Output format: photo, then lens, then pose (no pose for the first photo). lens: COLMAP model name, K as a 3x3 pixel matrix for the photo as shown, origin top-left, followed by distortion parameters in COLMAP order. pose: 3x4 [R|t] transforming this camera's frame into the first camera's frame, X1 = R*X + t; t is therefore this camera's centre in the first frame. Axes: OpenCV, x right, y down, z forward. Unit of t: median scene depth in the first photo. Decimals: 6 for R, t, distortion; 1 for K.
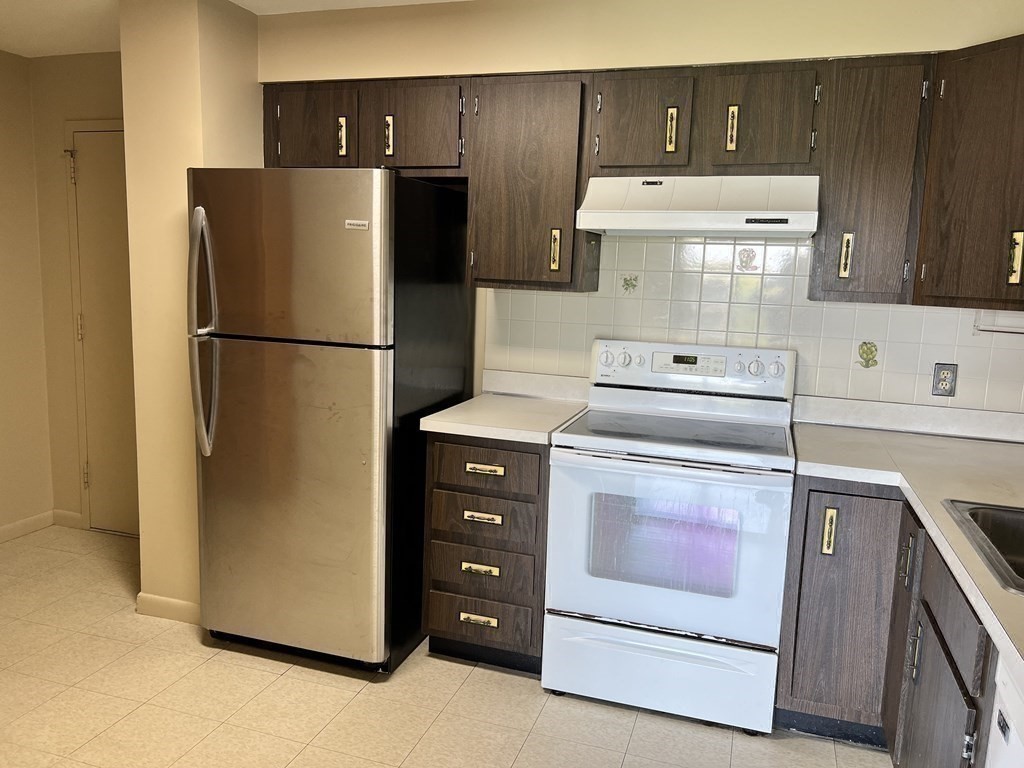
lens RADIAL K [[769.3, 0, 519.1], [0, 769.3, 381.3], [0, 0, 1]] dist [0.060334, -0.070669]
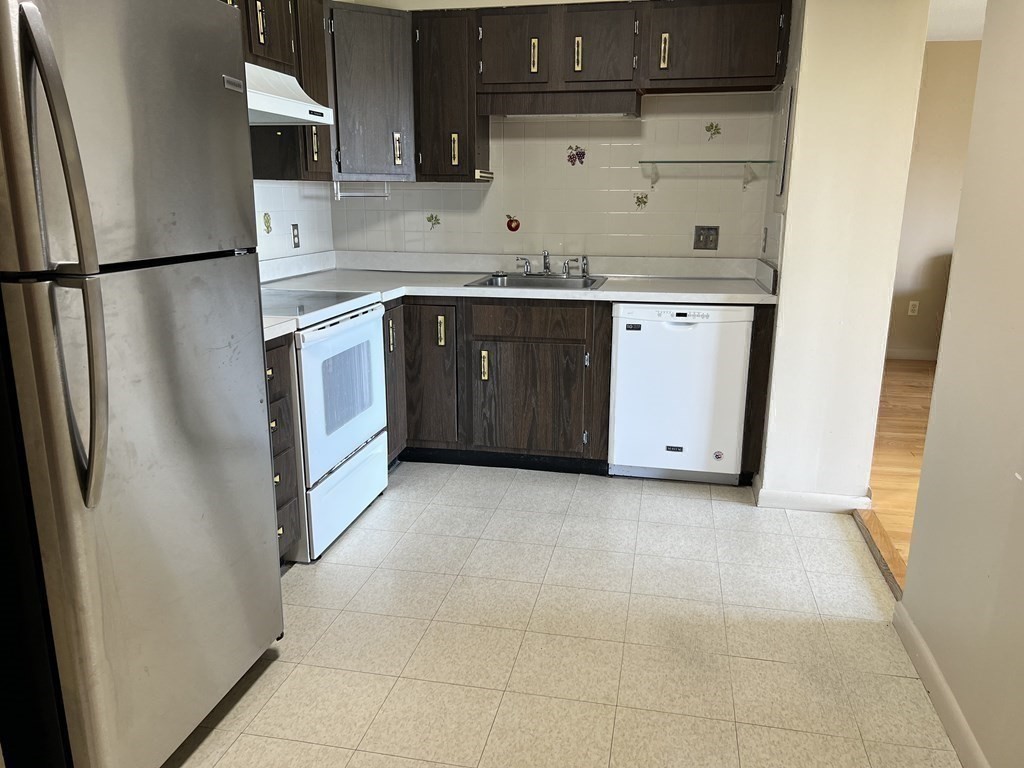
lens RADIAL K [[769.3, 0, 517.4], [0, 769.3, 386.0], [0, 0, 1]] dist [0.060334, -0.070669]
pose [[-0.102511, -0.275805, 0.955732, -0.980832], [0.137762, 0.947598, 0.288234, -0.100900], [-0.985146, 0.161211, -0.059144, 0.783896]]
